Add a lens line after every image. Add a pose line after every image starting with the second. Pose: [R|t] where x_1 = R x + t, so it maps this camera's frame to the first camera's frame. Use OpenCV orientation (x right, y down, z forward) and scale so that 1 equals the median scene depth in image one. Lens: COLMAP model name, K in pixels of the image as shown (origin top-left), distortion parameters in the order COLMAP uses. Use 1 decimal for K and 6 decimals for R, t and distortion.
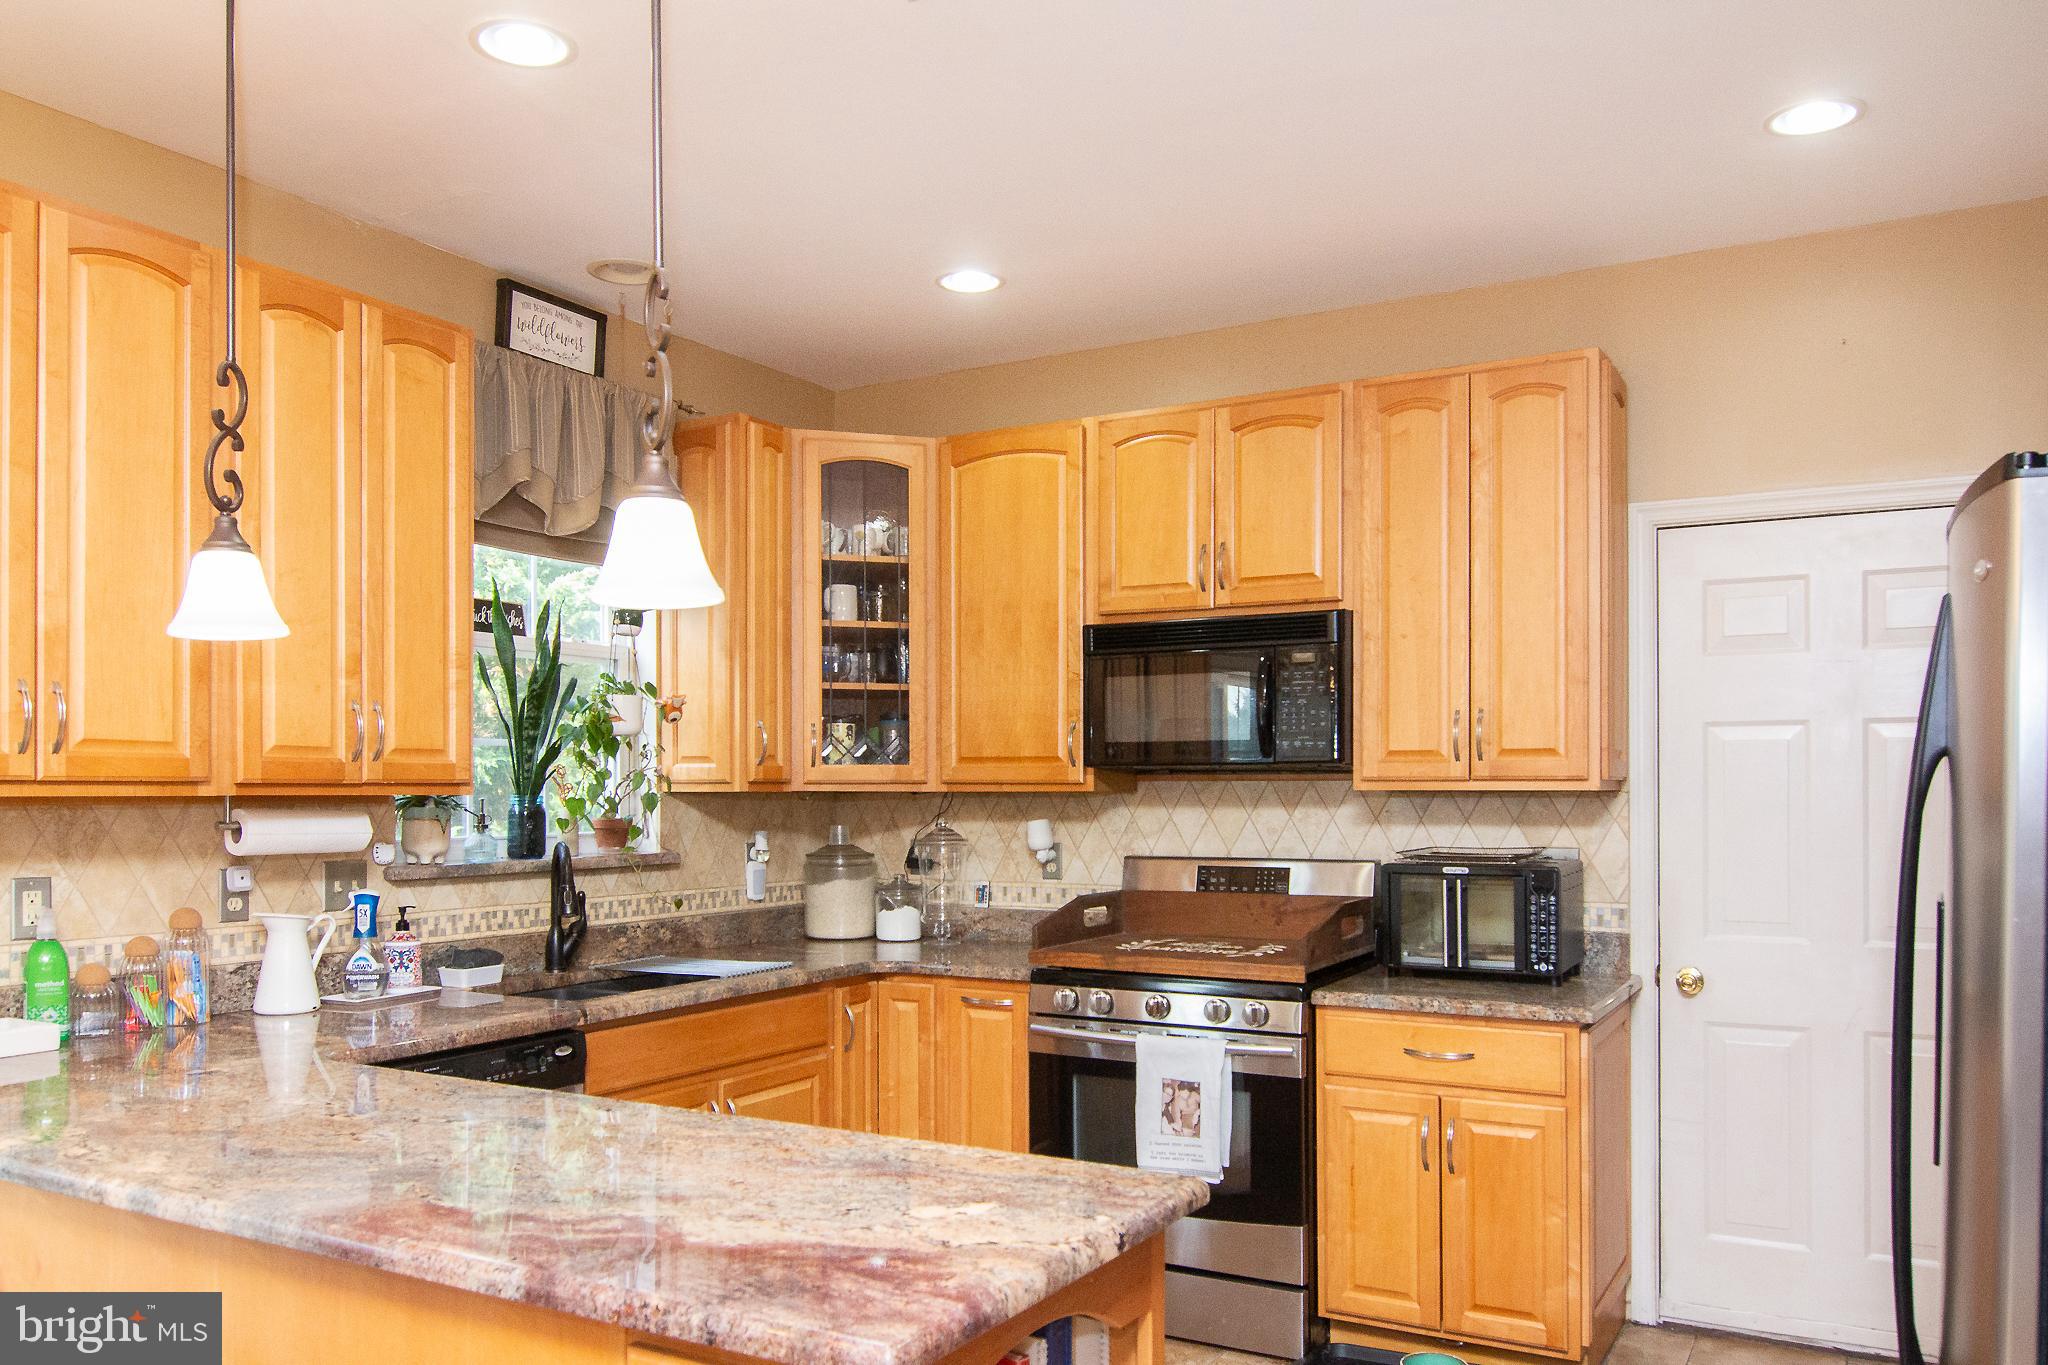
lens RADIAL K [[1639.5, 0, 977.3], [0, 1639.5, 797.0], [0, 0, 1]] dist [0.051014, -0.000806]
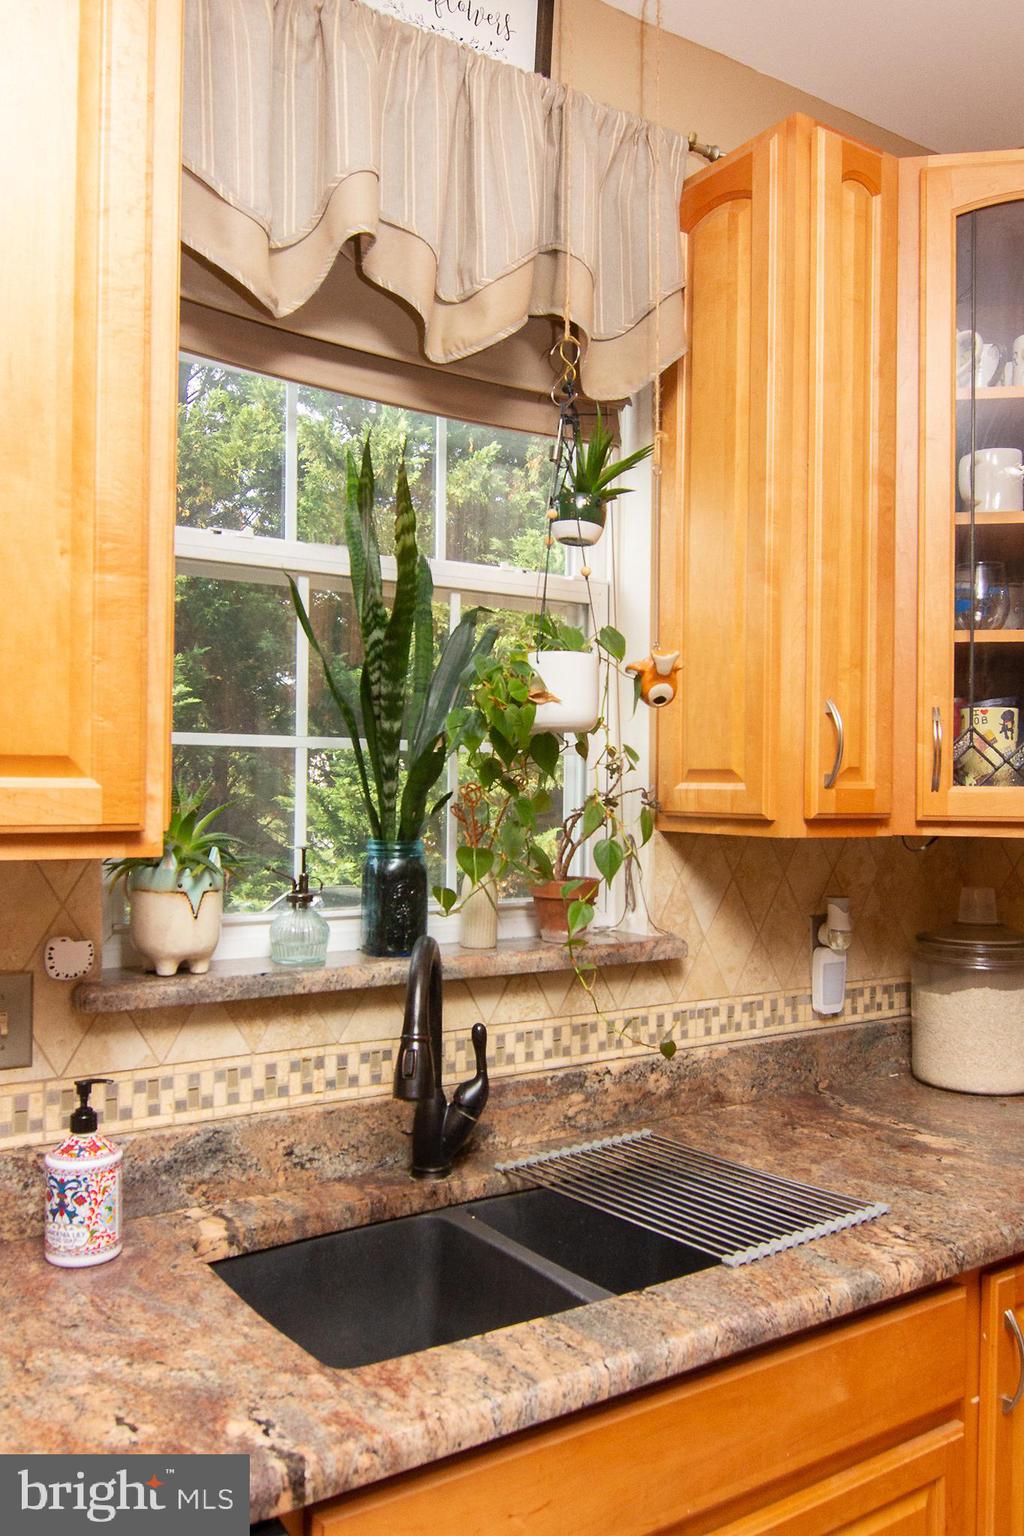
lens RADIAL K [[1244.2, 0, 520.4], [0, 1244.2, 798.6], [0, 0, 1]] dist [-0.010934, -0.013957]
pose [[0.919411, 0.010608, -0.393154, -0.075893], [-0.010969, 0.999939, 0.001327, -0.016939], [0.393144, 0.003092, 0.919472, 0.672348]]
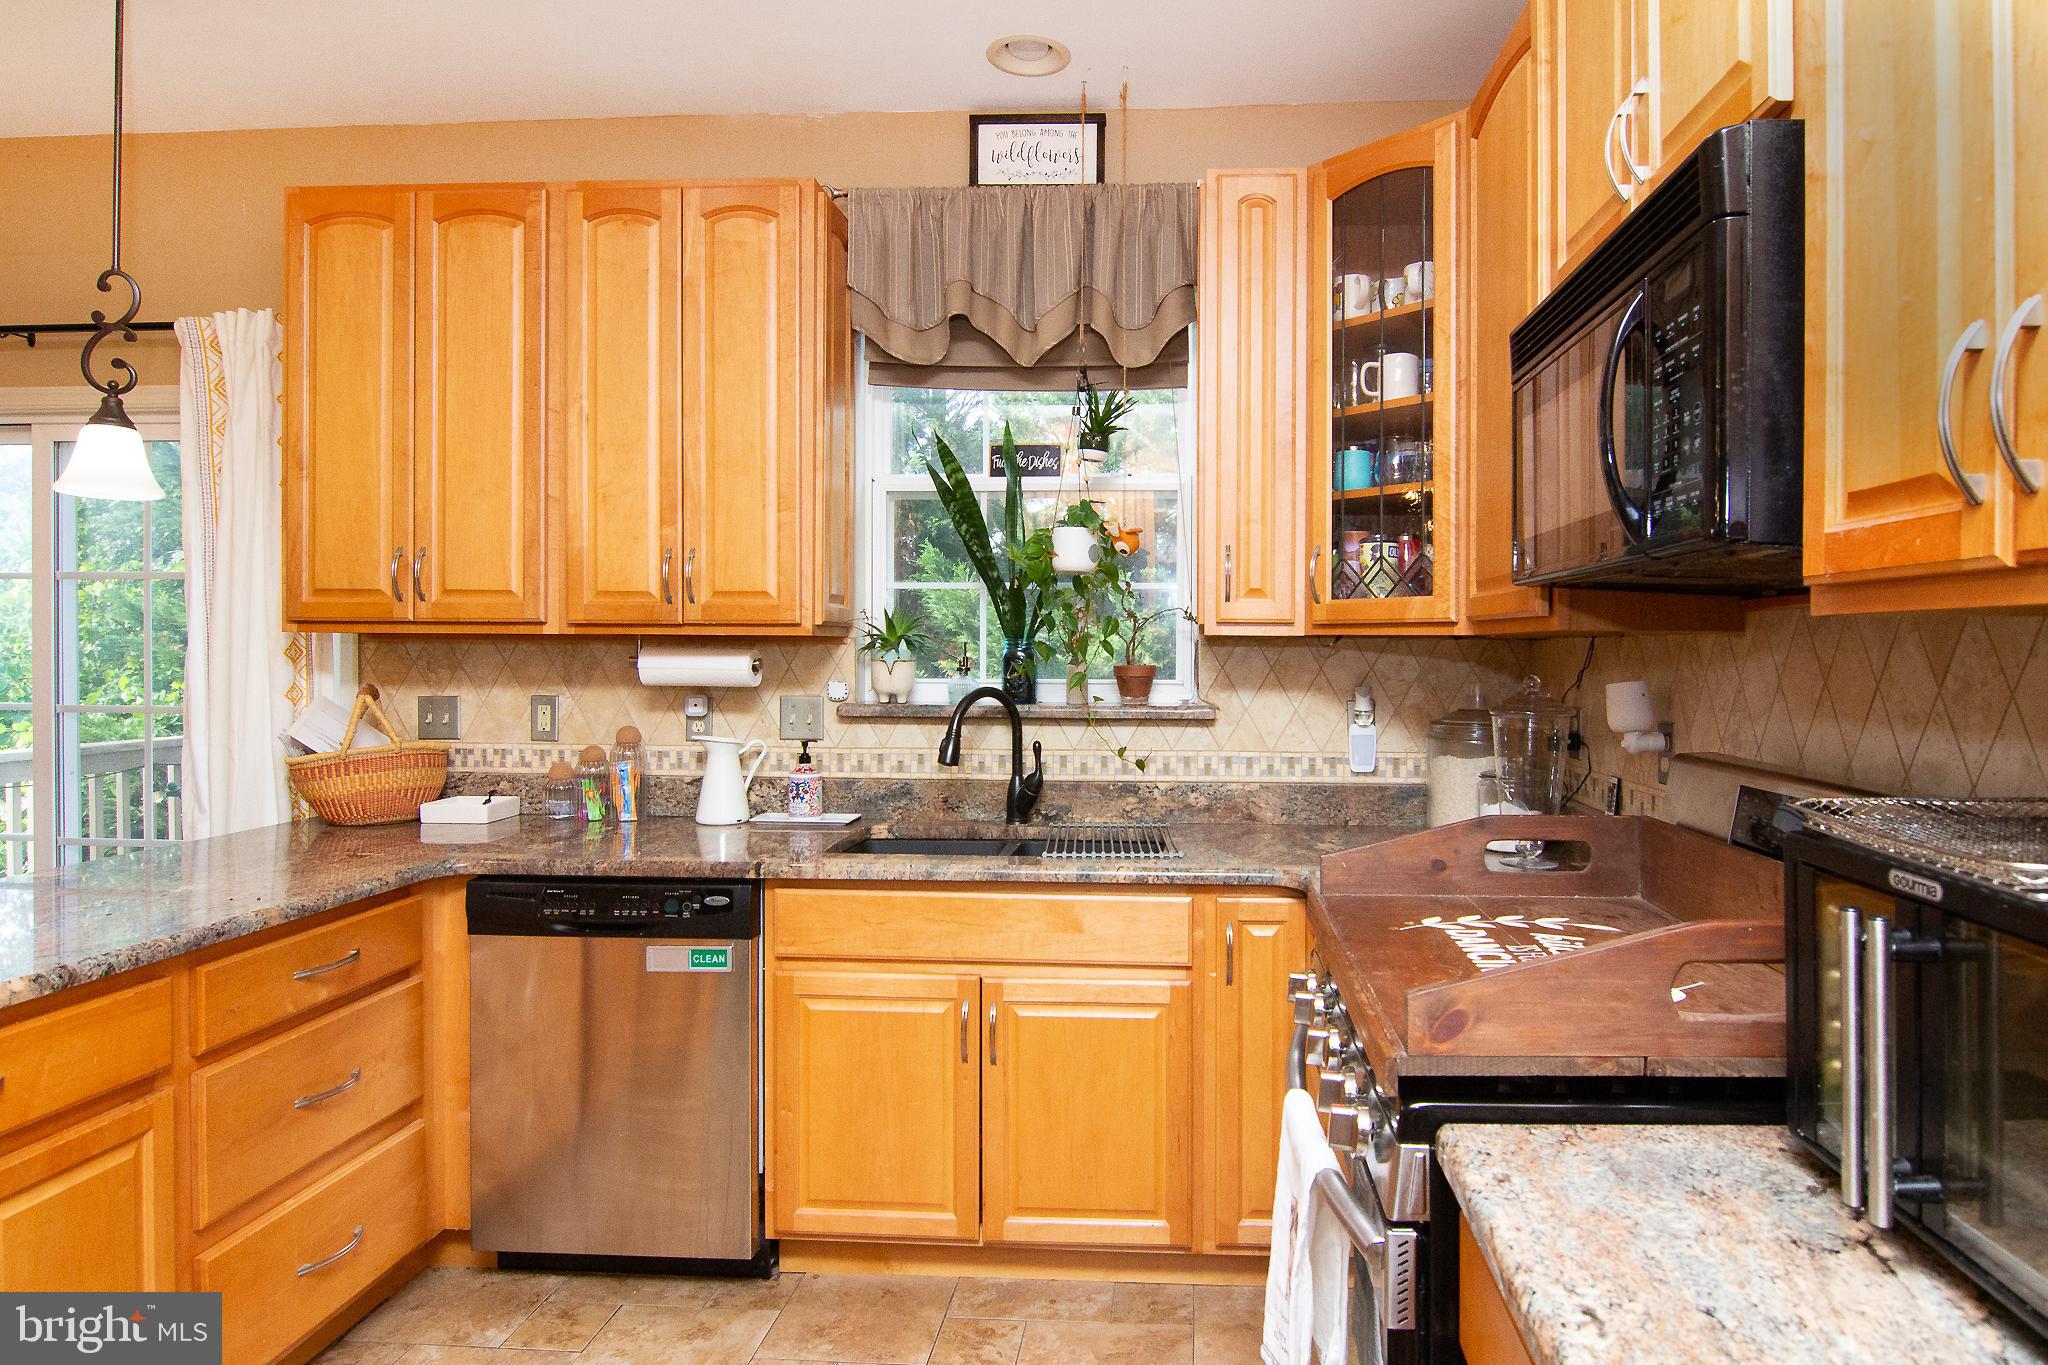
lens RADIAL K [[1267.8, 0, 1043.9], [0, 1267.8, 645.0], [0, 0, 1]] dist [0.030870, -0.009846]
pose [[0.455171, 0.007684, -0.890371, 0.425357], [-0.010288, 0.999941, 0.003371, 0.000172], [0.890345, 0.007626, 0.455223, 0.712043]]
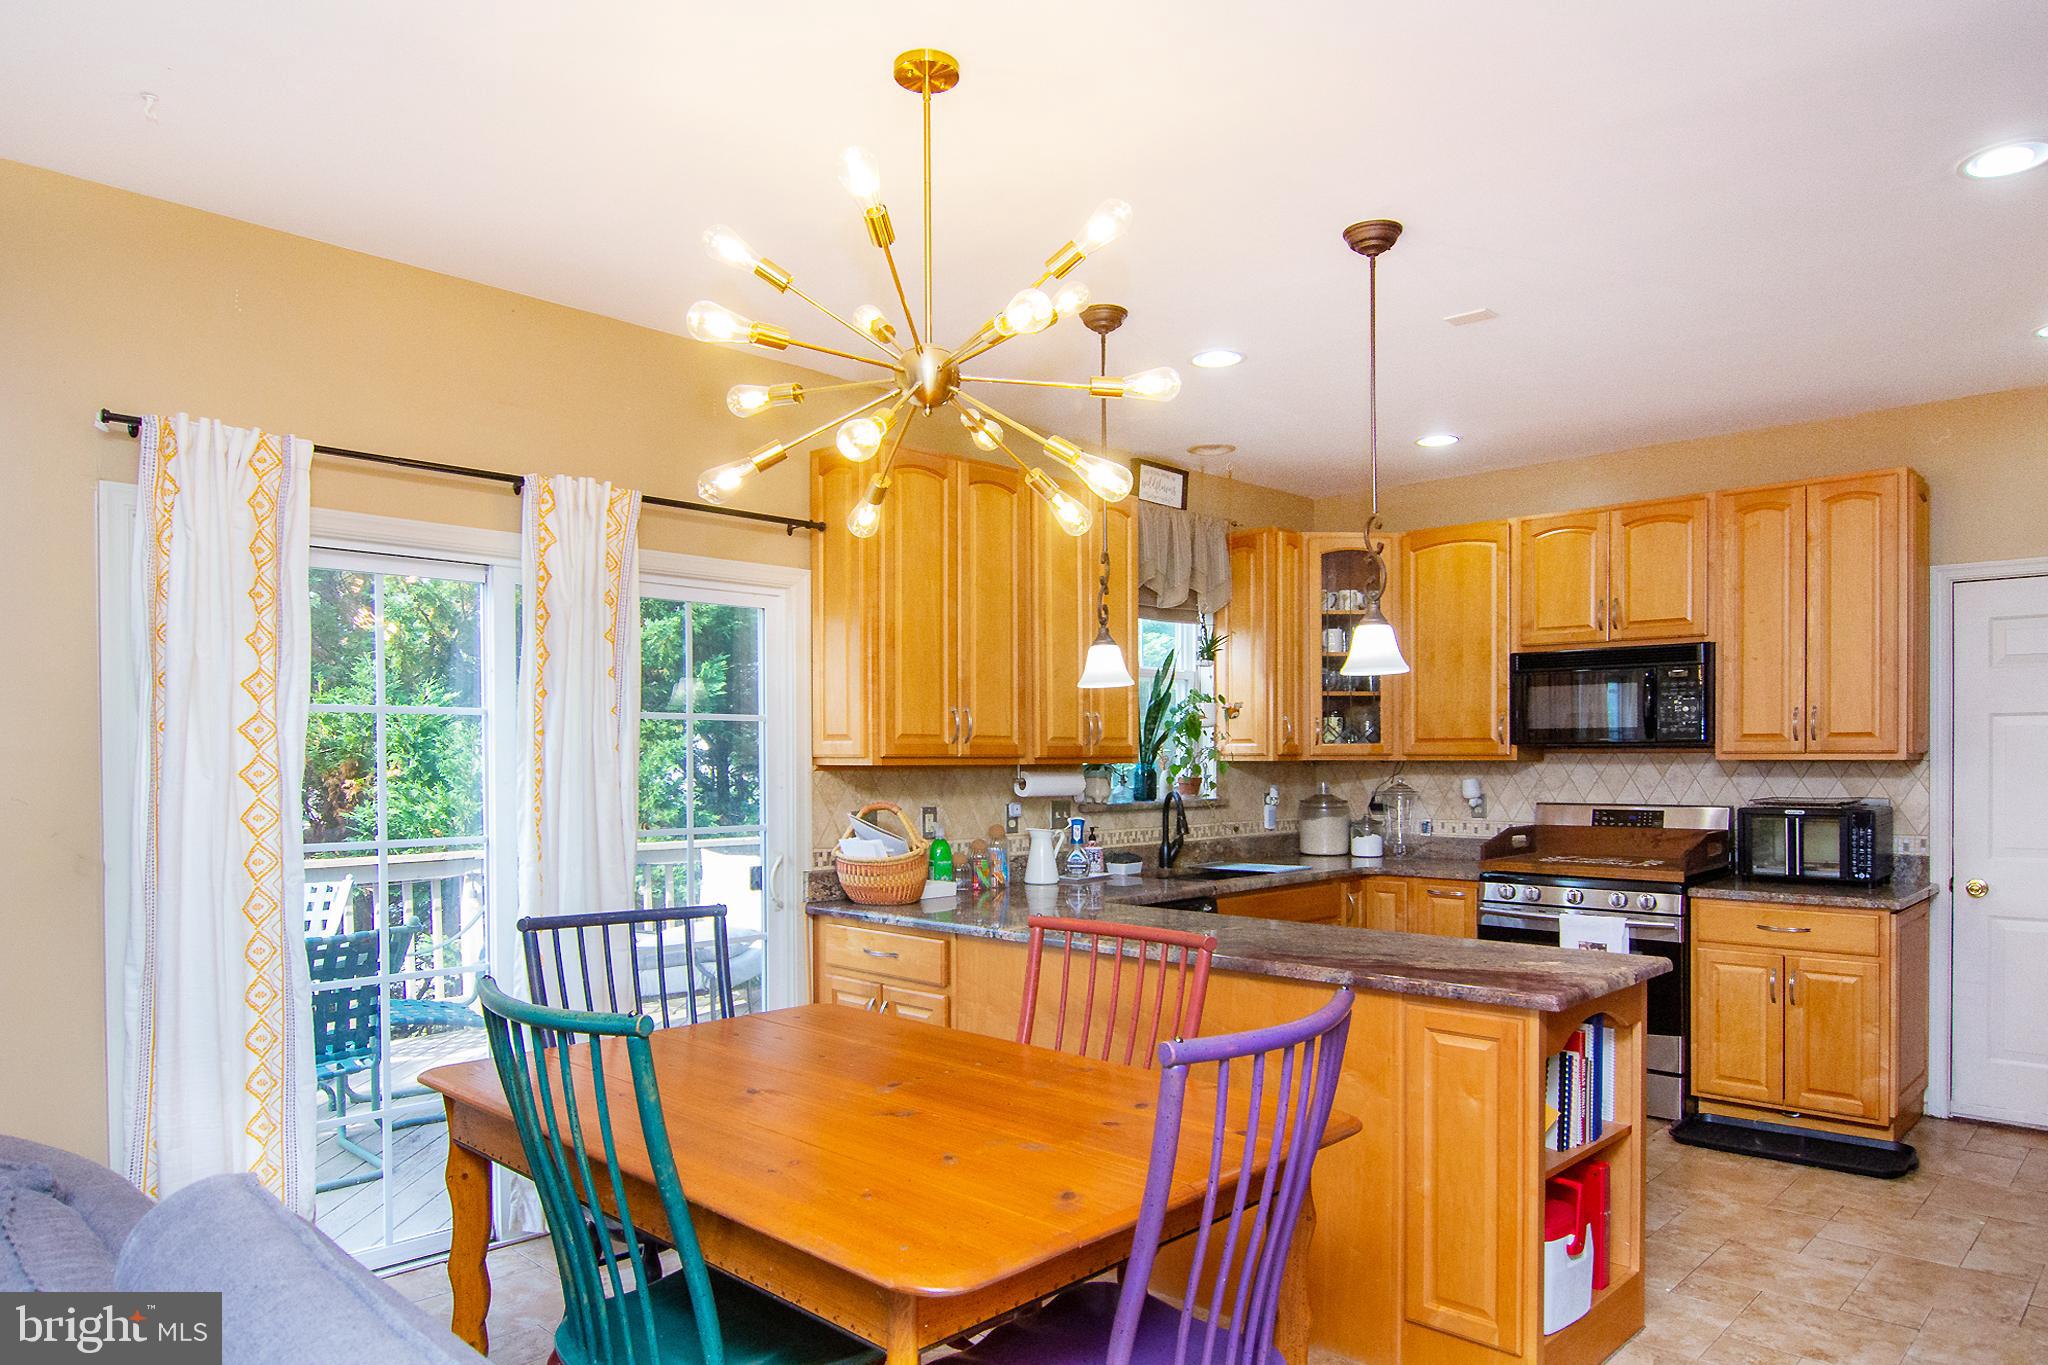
lens RADIAL K [[1267.8, 0, 932.5], [0, 1267.8, 773.7], [0, 0, 1]] dist [0.030870, -0.009846]
pose [[0.959371, 0.001557, -0.282142, -0.124623], [0.001059, 0.999958, 0.009118, -0.002589], [0.282145, -0.009046, 0.959329, -0.324805]]
